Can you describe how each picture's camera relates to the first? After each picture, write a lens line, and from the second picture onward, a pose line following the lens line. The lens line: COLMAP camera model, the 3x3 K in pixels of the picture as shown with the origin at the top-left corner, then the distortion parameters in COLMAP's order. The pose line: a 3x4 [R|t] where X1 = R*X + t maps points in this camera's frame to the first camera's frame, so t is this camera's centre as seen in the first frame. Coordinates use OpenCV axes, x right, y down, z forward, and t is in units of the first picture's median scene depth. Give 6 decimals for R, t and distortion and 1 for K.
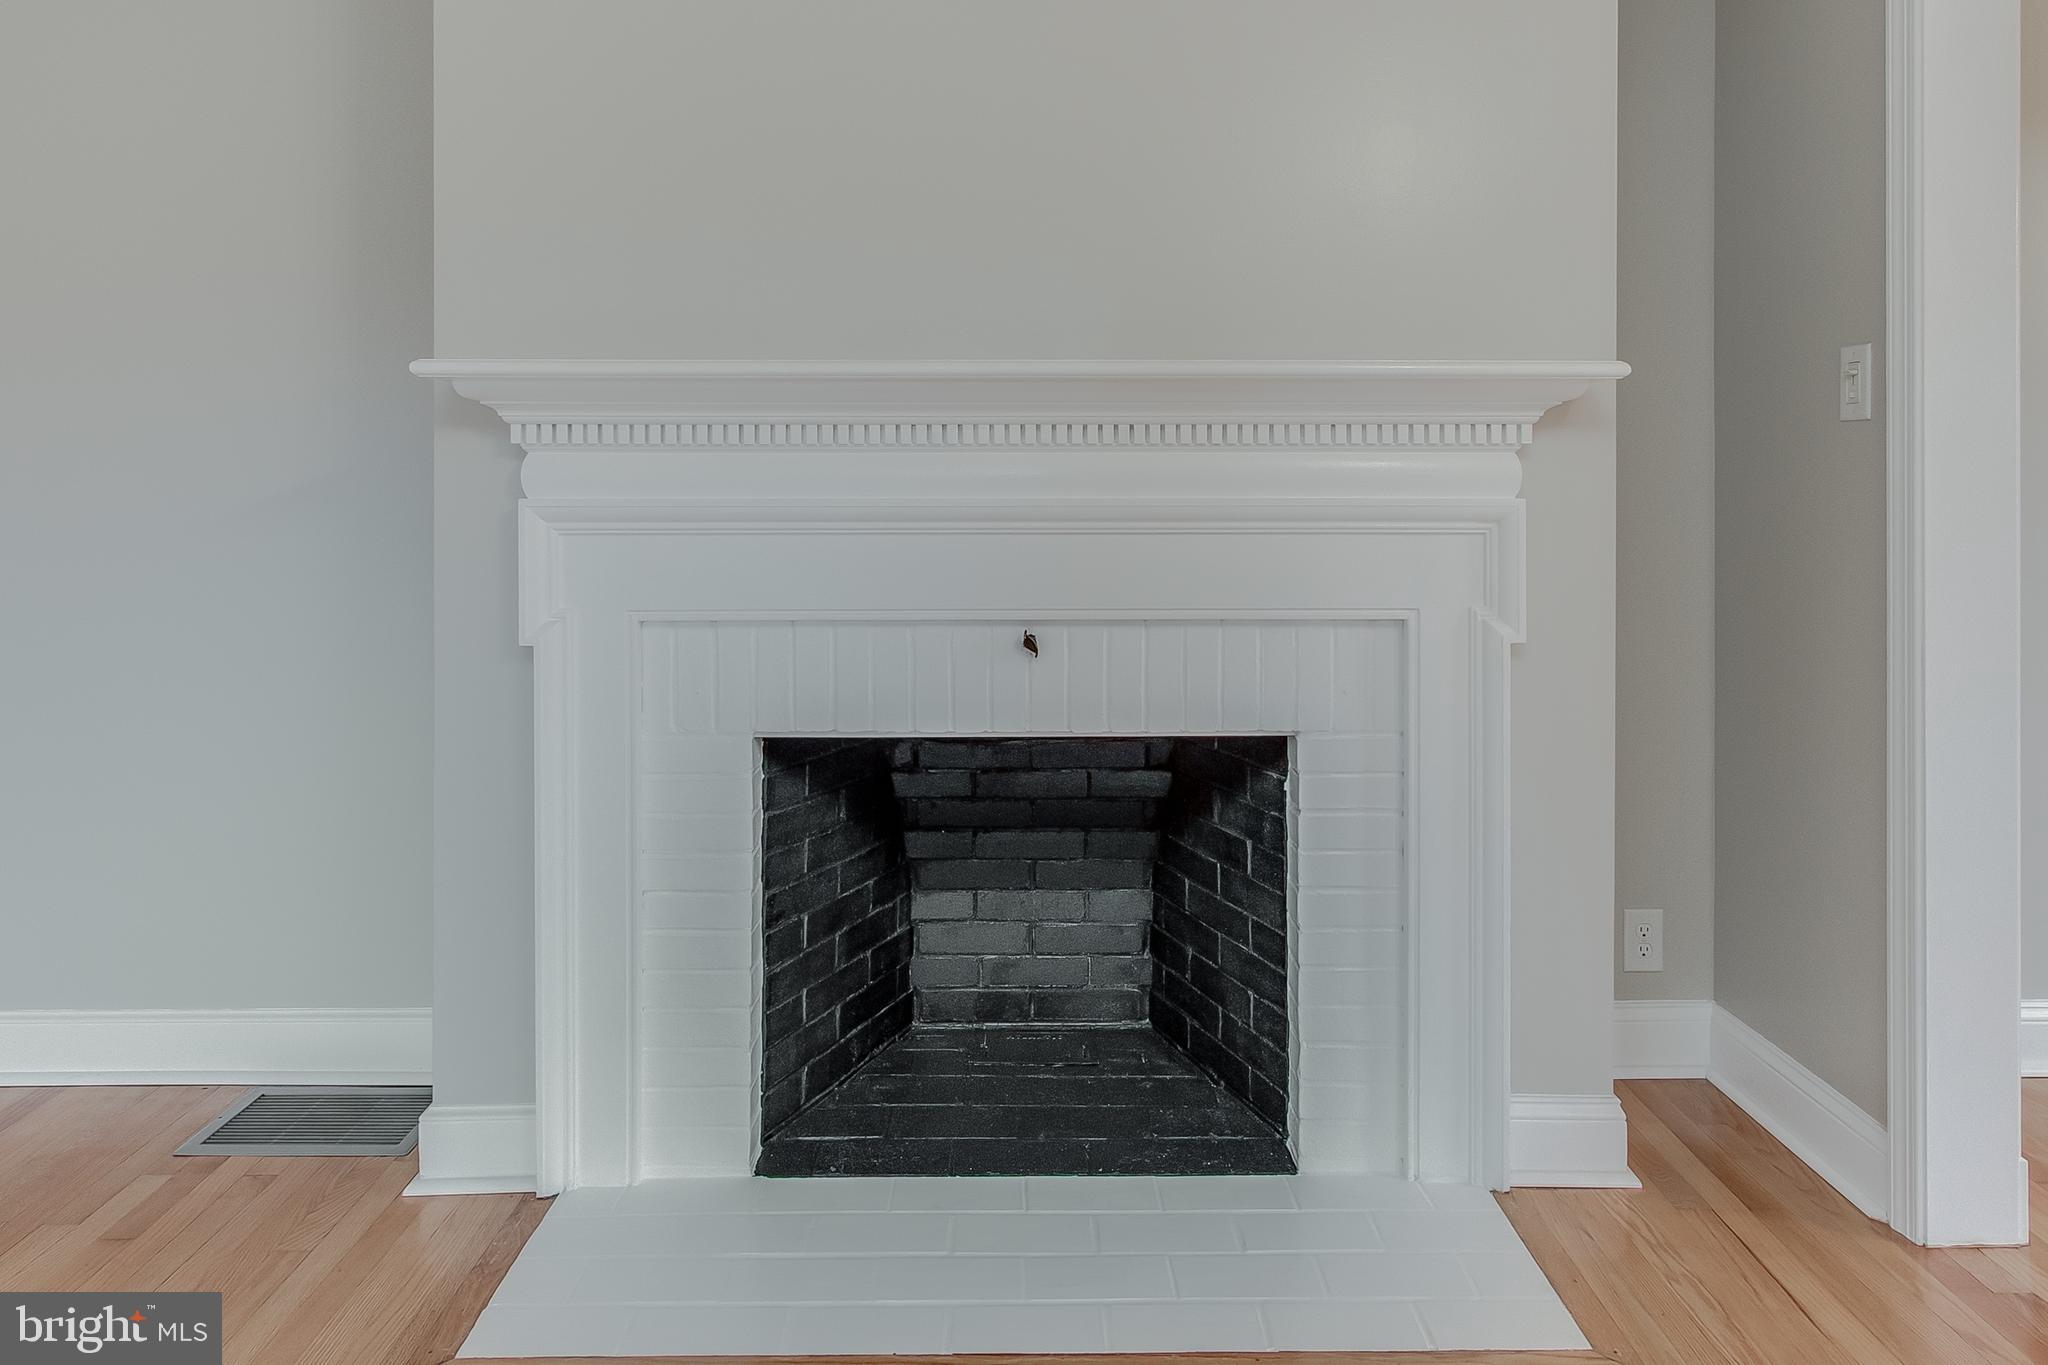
lens RADIAL K [[1072.1, 0, 1028.2], [0, 1072.1, 558.6], [0, 0, 1]] dist [-0.018962, -0.000458]
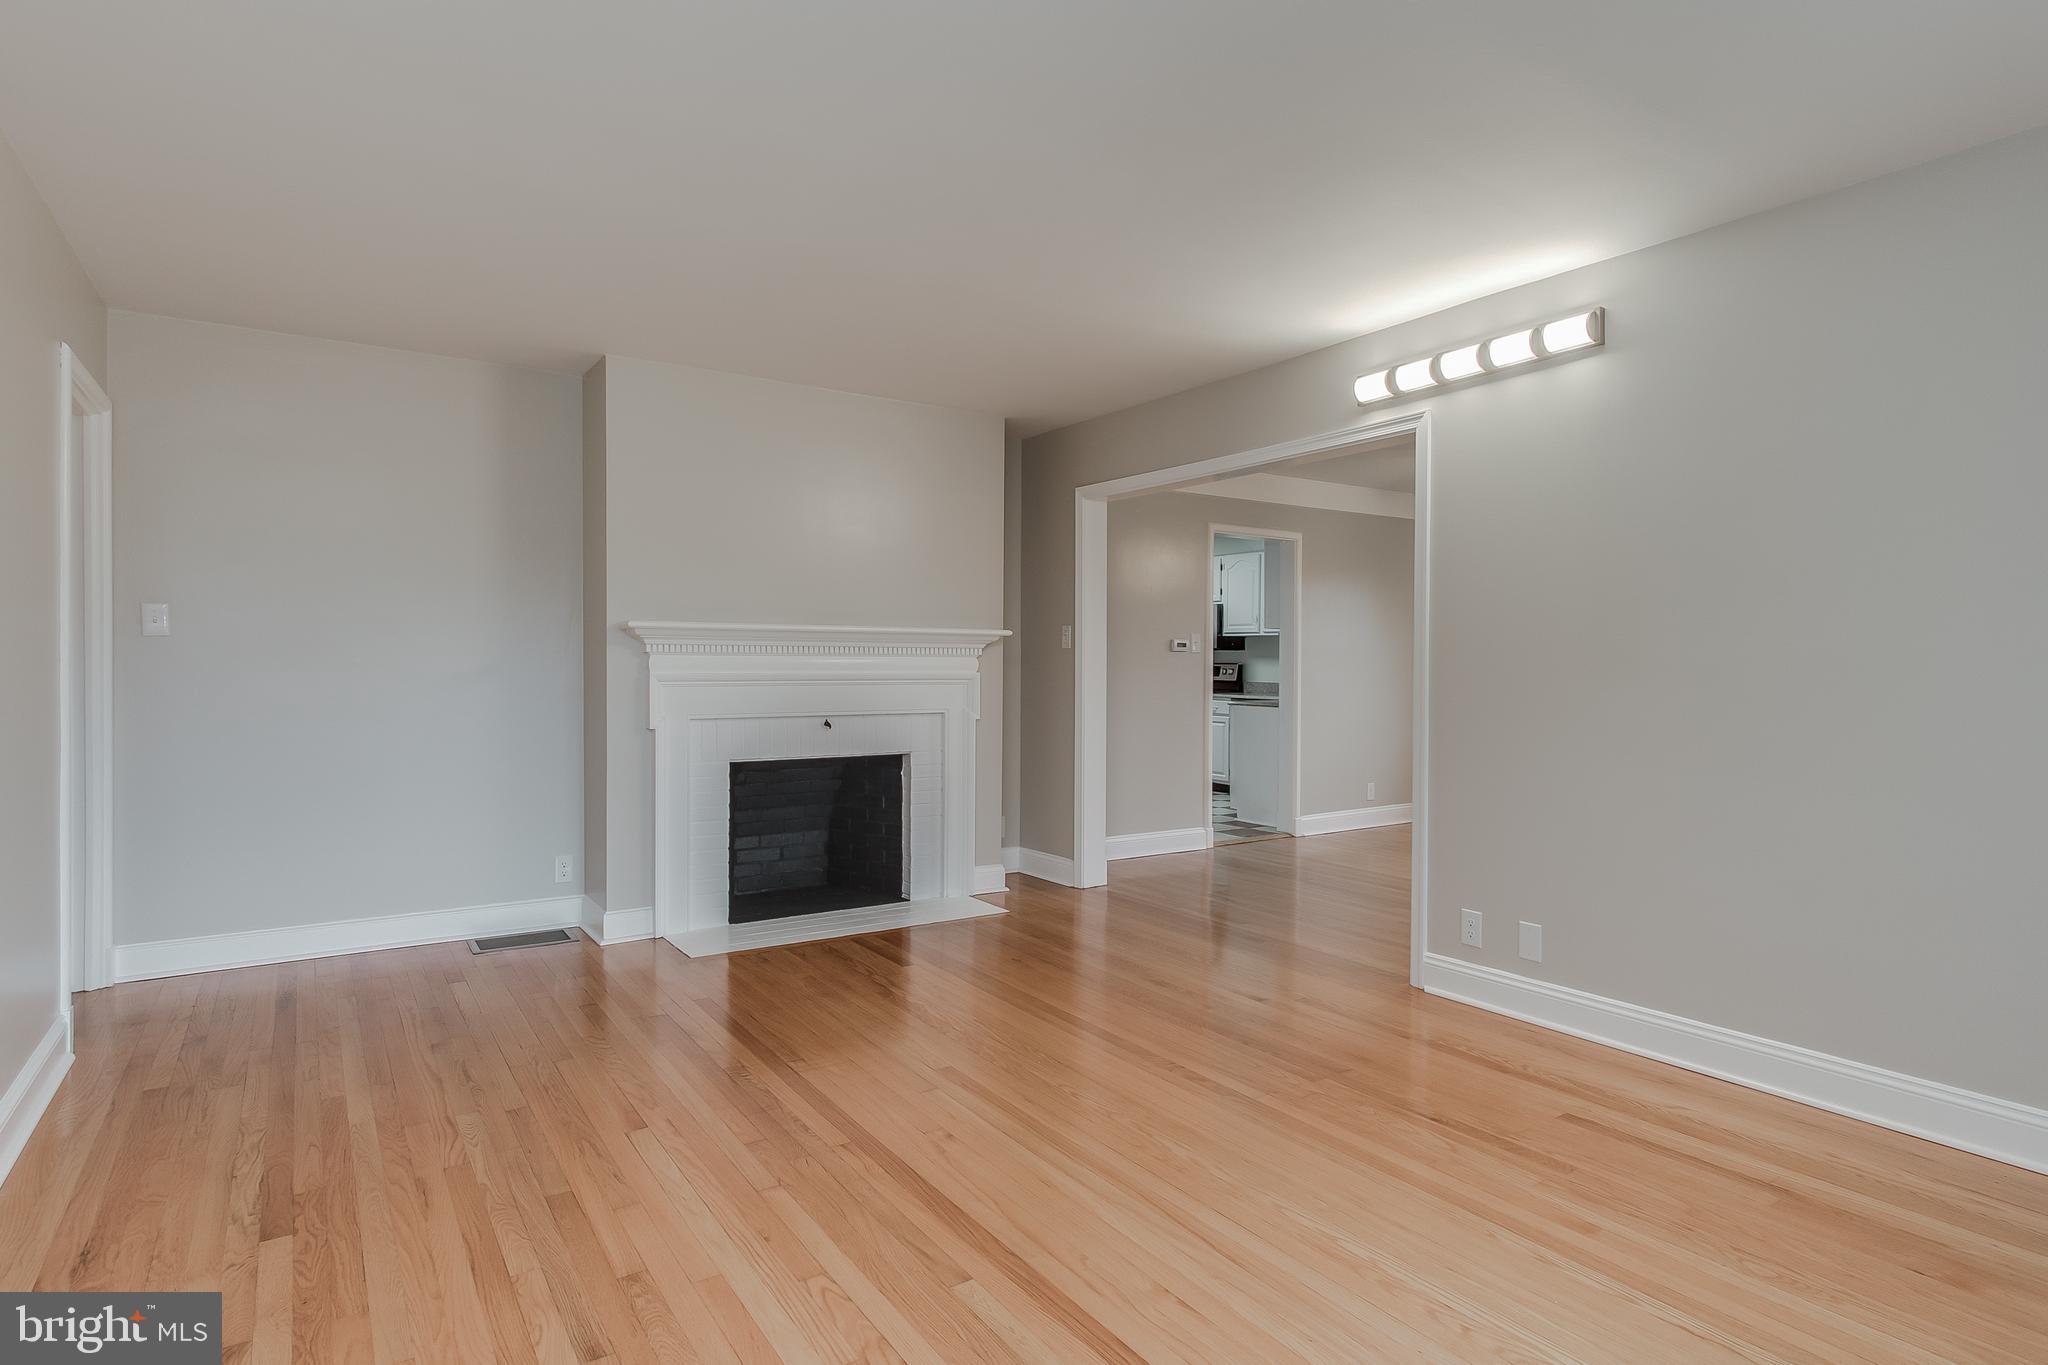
lens RADIAL K [[1128.5, 0, 1033.8], [0, 1128.5, 646.0], [0, 0, 1]] dist [0.010514, -0.000531]
pose [[0.817837, 0.012460, 0.575315, -1.259520], [-0.005746, 0.999893, -0.013487, -0.087991], [-0.575422, 0.007724, 0.817820, -1.727661]]
